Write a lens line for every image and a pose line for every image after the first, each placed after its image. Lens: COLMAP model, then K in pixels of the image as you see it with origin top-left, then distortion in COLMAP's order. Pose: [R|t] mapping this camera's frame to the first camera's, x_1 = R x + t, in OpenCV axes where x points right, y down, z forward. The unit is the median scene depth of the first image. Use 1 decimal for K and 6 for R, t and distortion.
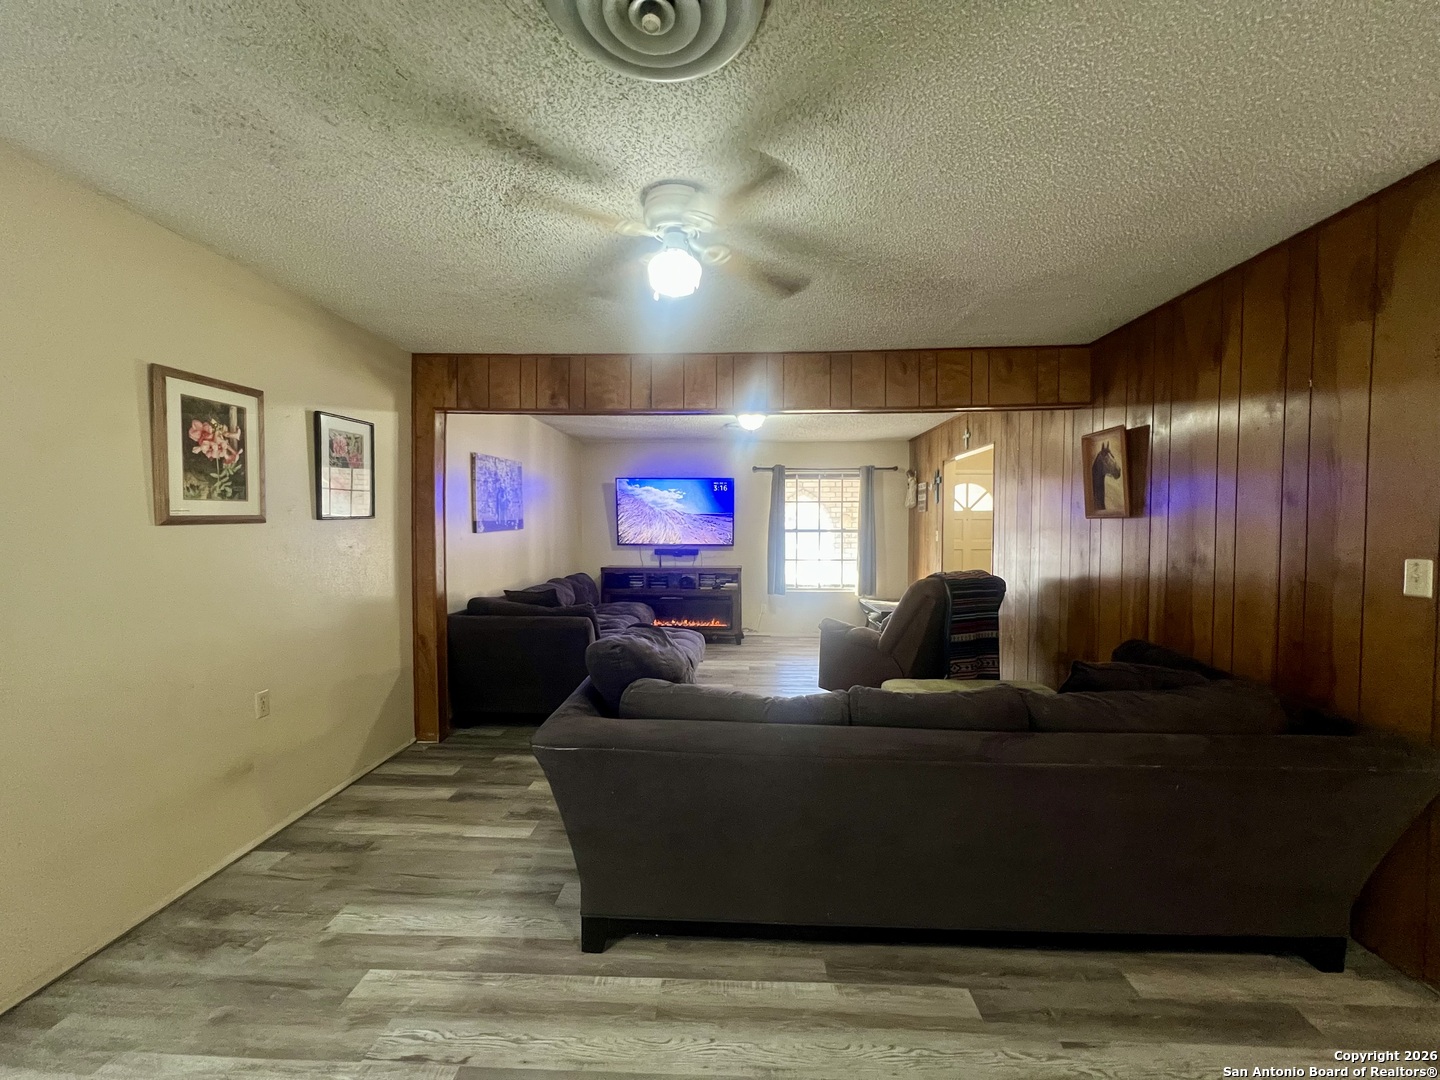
lens RADIAL K [[577.0, 0, 718.6], [0, 577.0, 540.0], [0, 0, 1]] dist [-0.003452, 0.000829]
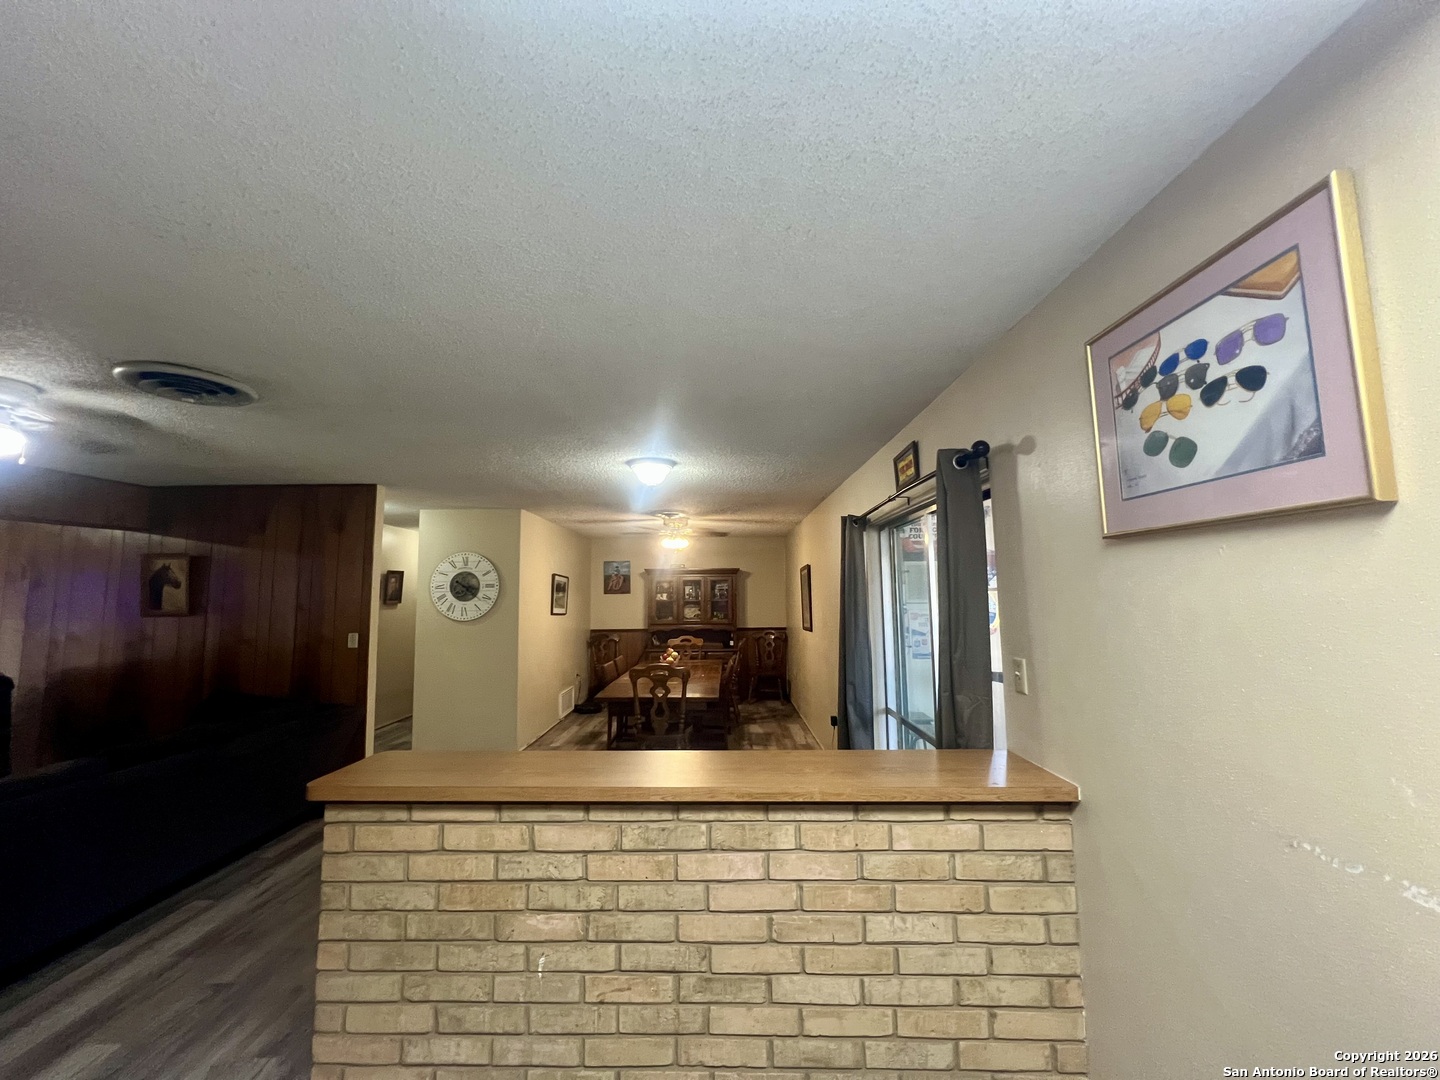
lens RADIAL K [[575.5, 0, 715.6], [0, 575.5, 543.2], [0, 0, 1]] dist [-0.003749, 0.001398]
pose [[-0.033576, 0.087974, 0.995557, -0.592149], [0.034915, 0.995614, -0.086802, -0.036276], [-0.998826, 0.031845, -0.036500, -0.220763]]
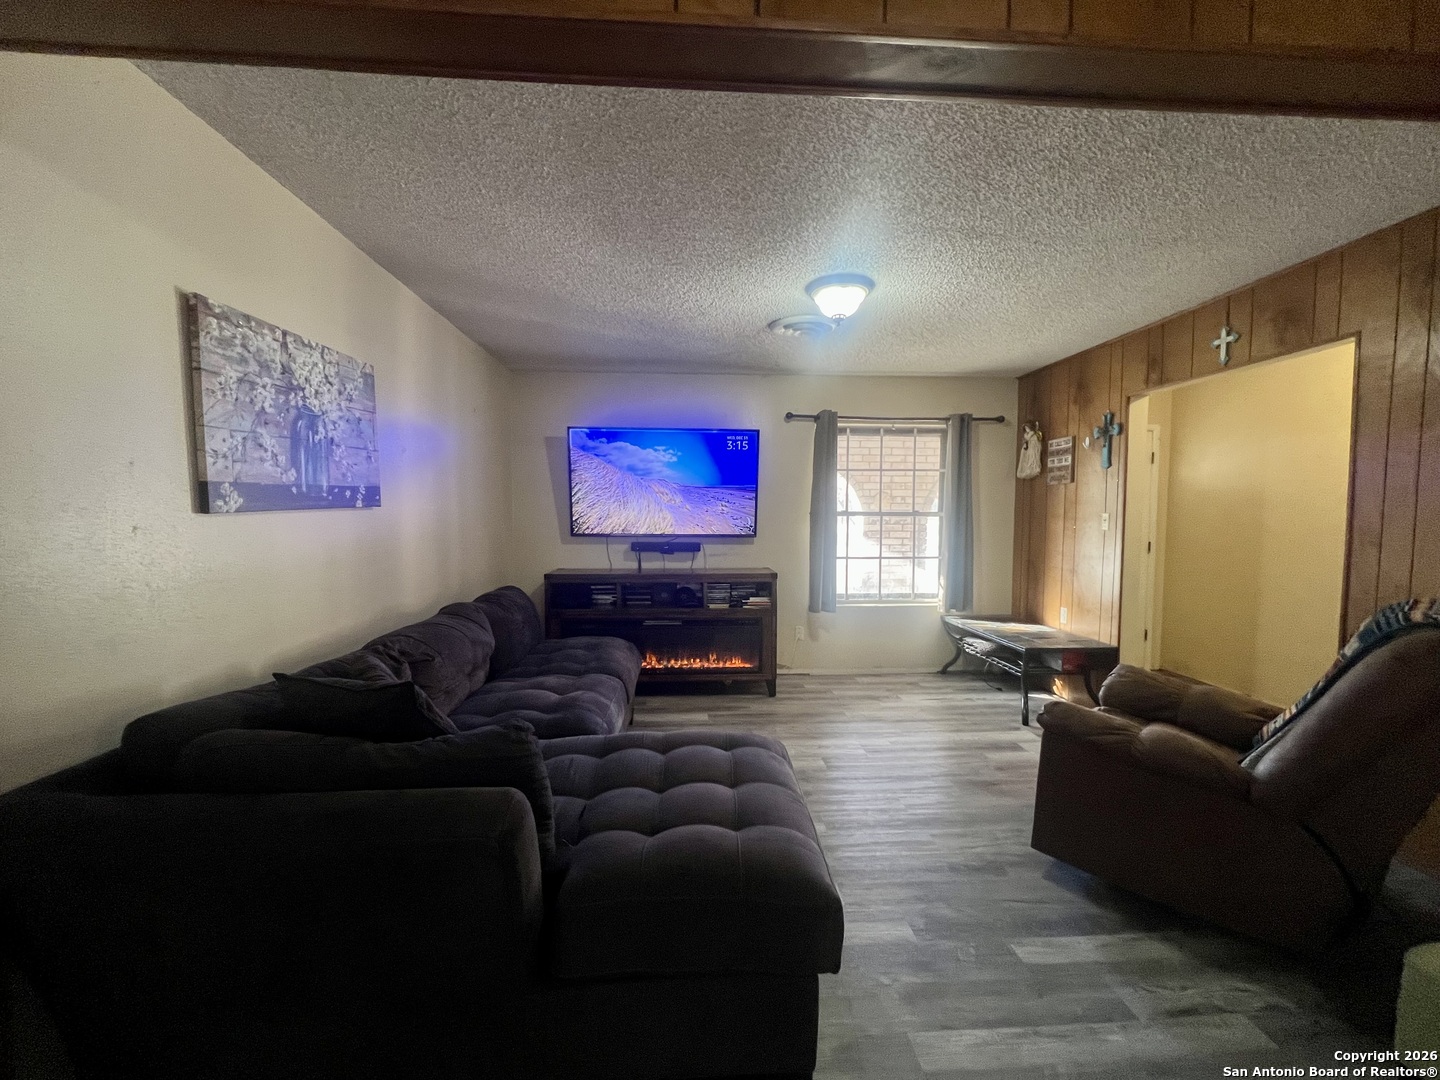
lens RADIAL K [[577.0, 0, 719.1], [0, 577.0, 535.7], [0, 0, 1]] dist [-0.003452, 0.000829]
pose [[0.995051, -0.002605, 0.099335, -0.135179], [0.000903, 0.999852, 0.017178, -0.004037], [-0.099365, -0.017003, 0.994906, 0.632171]]
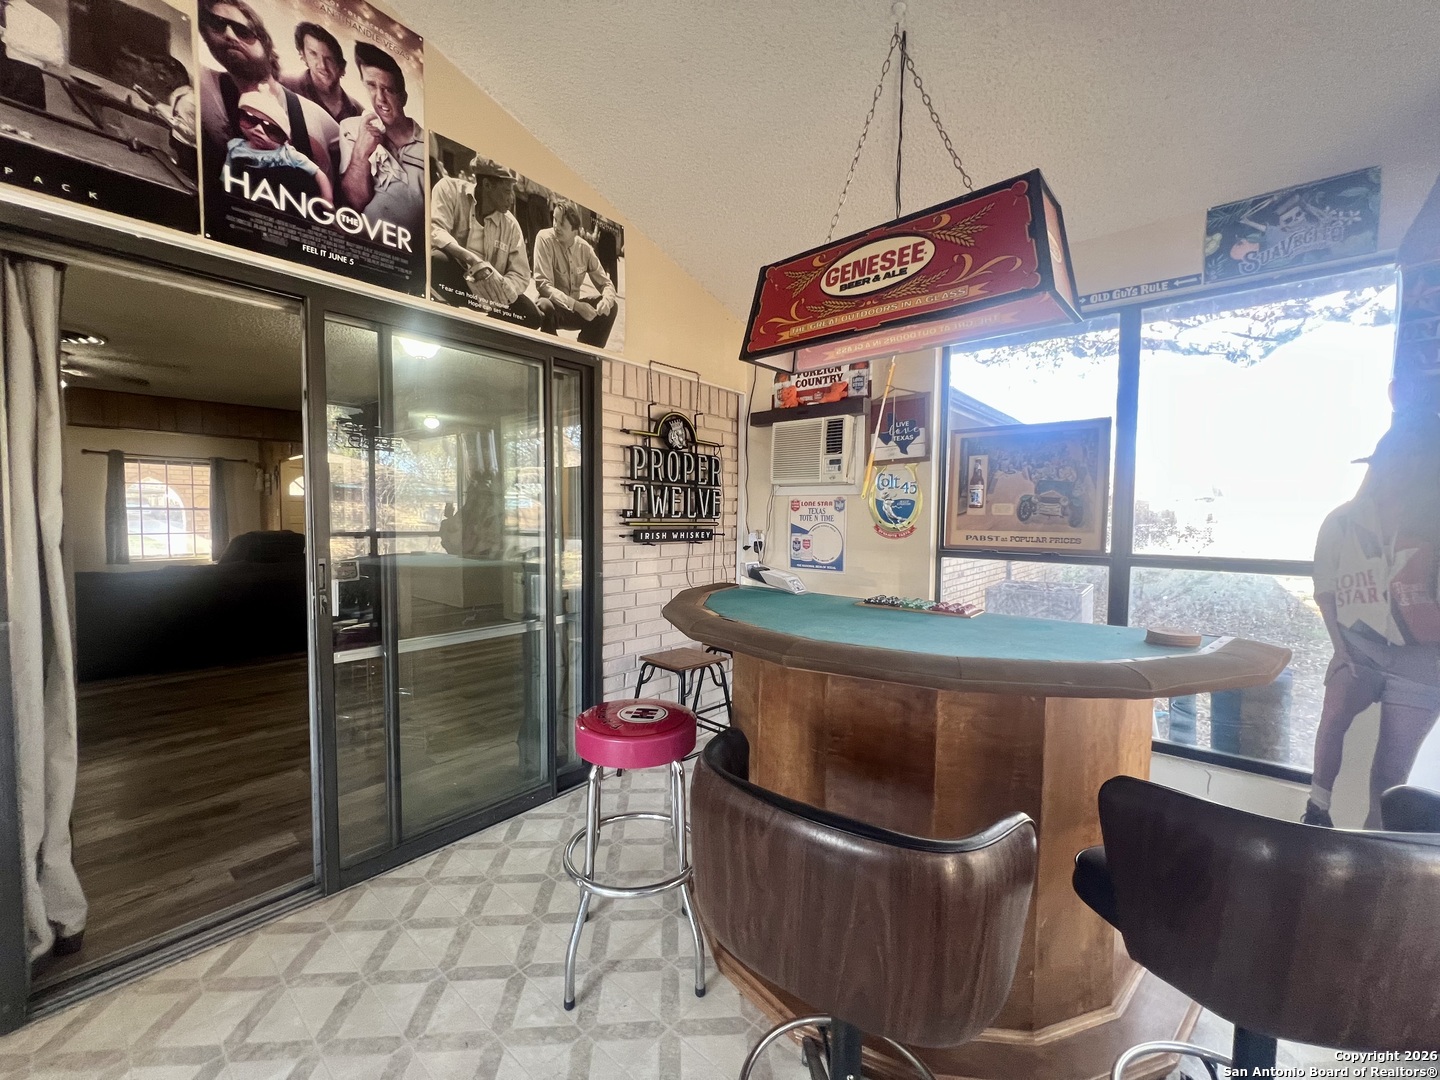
lens RADIAL K [[577.0, 0, 716.7], [0, 577.0, 541.0], [0, 0, 1]] dist [-0.003452, 0.000829]
pose [[0.615600, -0.033409, 0.787350, -0.110814], [0.012967, 0.999395, 0.032267, 0.046877], [-0.787952, -0.009654, 0.615661, -1.071227]]
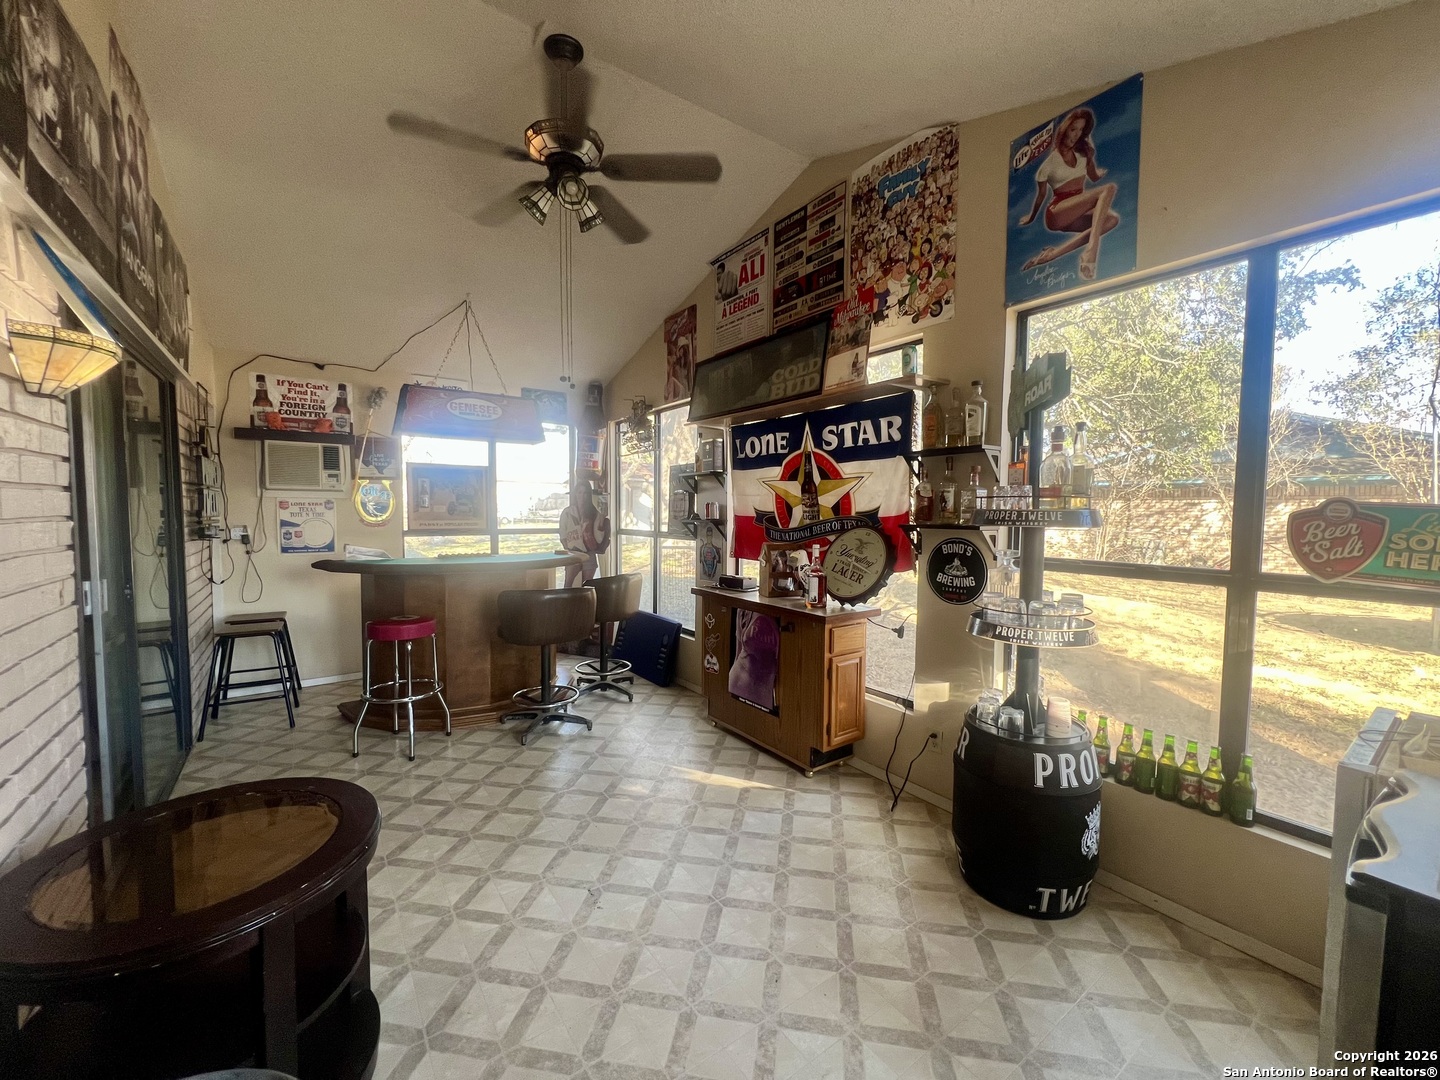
lens RADIAL K [[577.0, 0, 722.3], [0, 577.0, 544.5], [0, 0, 1]] dist [-0.003452, 0.000829]
pose [[-0.623528, -0.052719, 0.780022, -0.705245], [0.012026, 0.996959, 0.076994, 0.025334], [-0.781709, 0.057388, -0.620998, -0.640145]]
